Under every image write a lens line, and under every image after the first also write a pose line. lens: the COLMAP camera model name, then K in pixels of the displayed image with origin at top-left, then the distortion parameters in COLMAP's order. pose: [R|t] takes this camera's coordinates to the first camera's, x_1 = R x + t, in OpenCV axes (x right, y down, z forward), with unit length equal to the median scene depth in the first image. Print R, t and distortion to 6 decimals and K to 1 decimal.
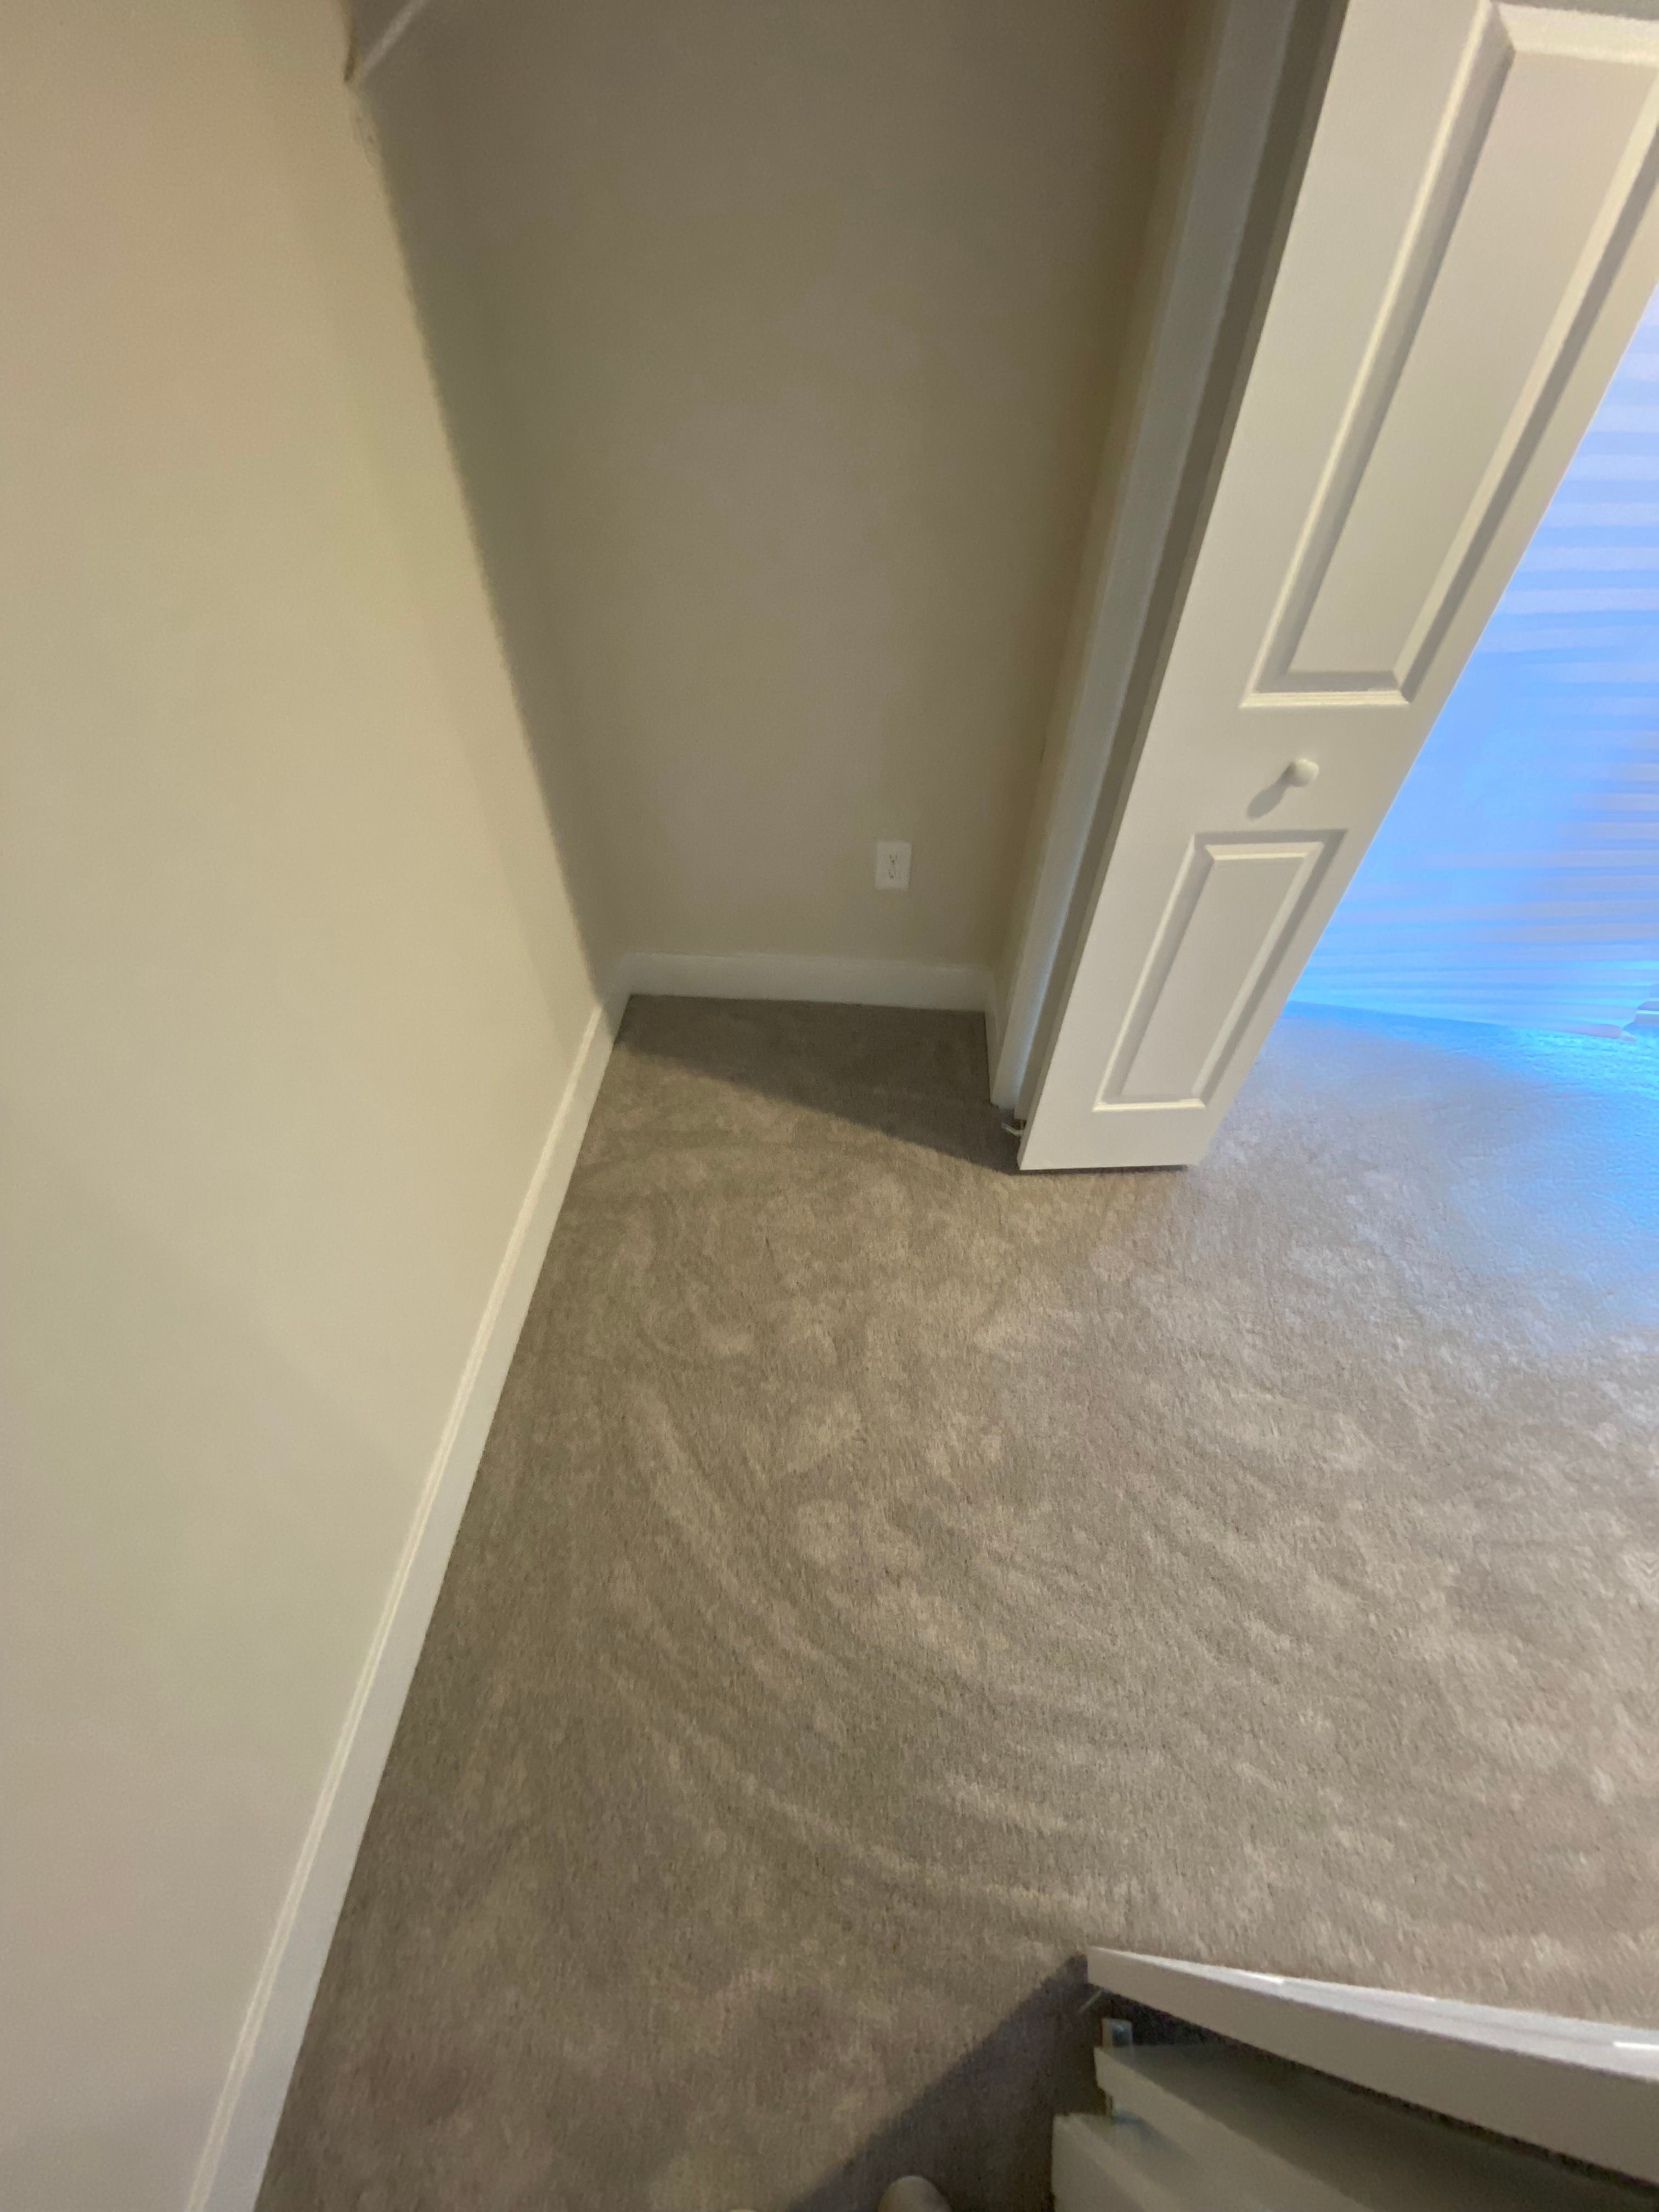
lens RADIAL K [[881.3, 0, 842.5], [0, 881.3, 1098.8], [0, 0, 1]] dist [0.012379, -0.017511]
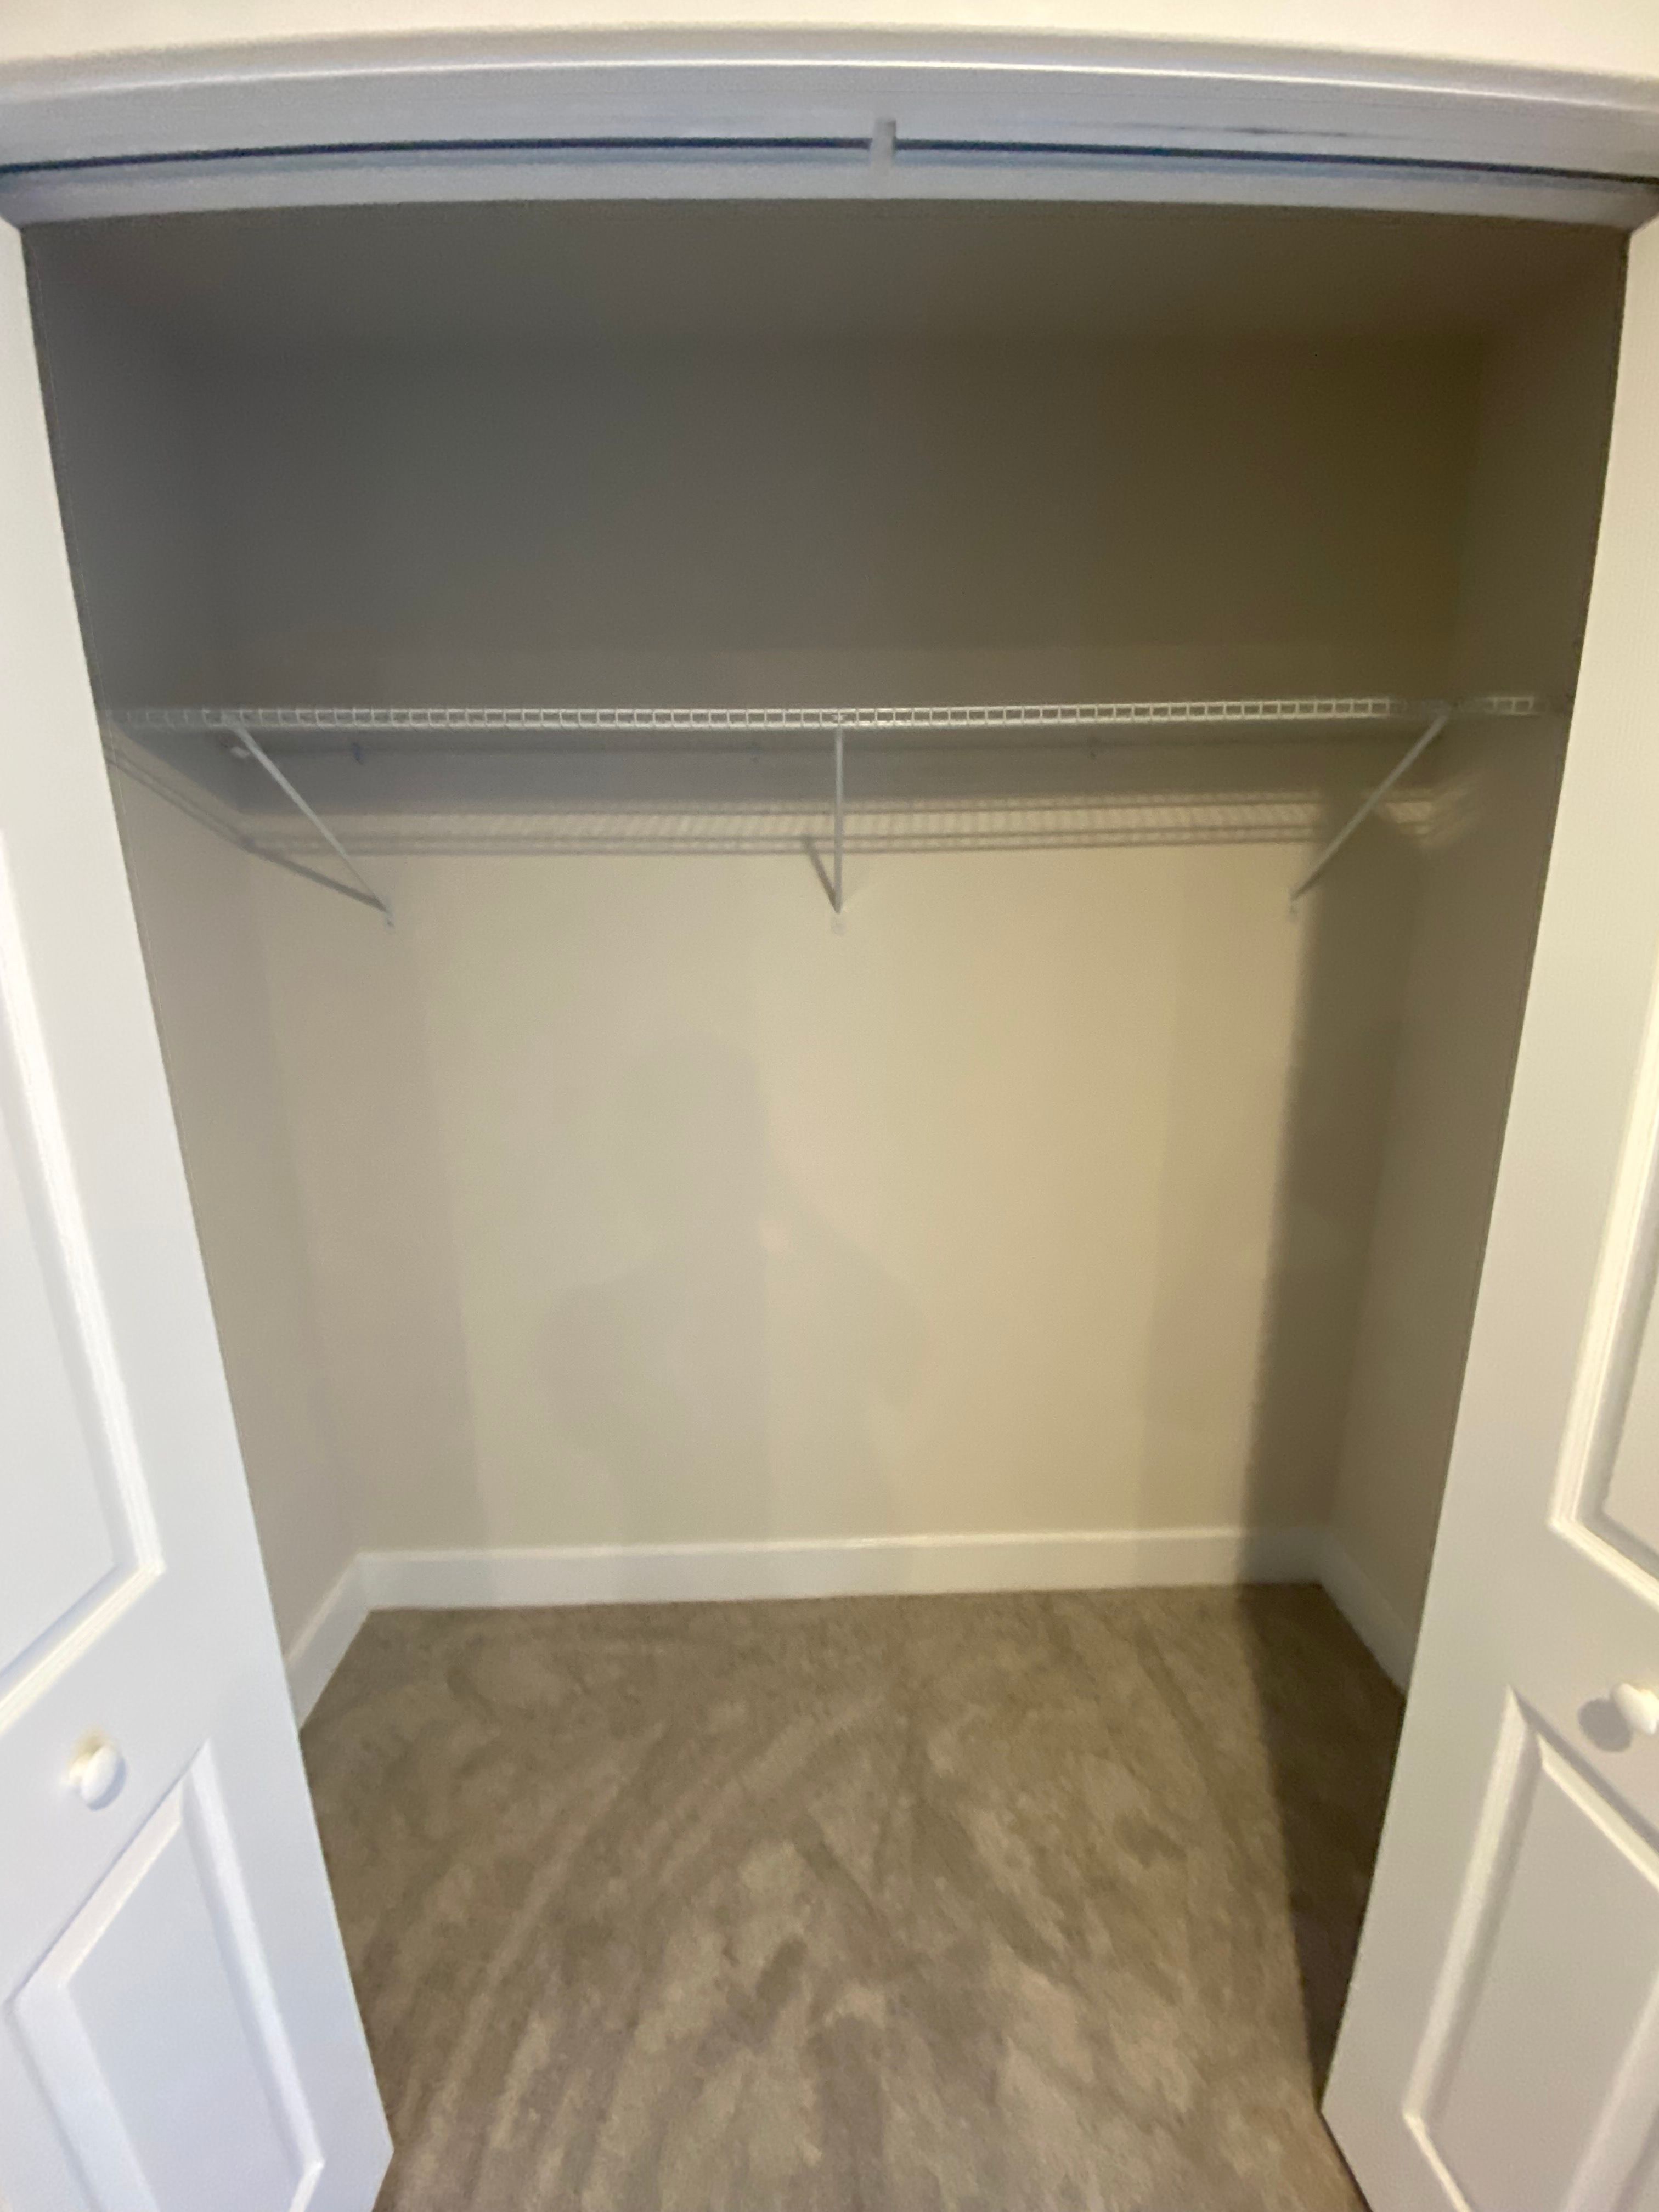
lens RADIAL K [[907.1, 0, 825.5], [0, 907.1, 1114.1], [0, 0, 1]] dist [0.013424, -0.019583]
pose [[0.086024, 0.239937, -0.966970, 0.609583], [-0.748426, 0.656198, 0.096242, -0.177770], [0.657615, 0.715426, 0.236024, 0.133434]]
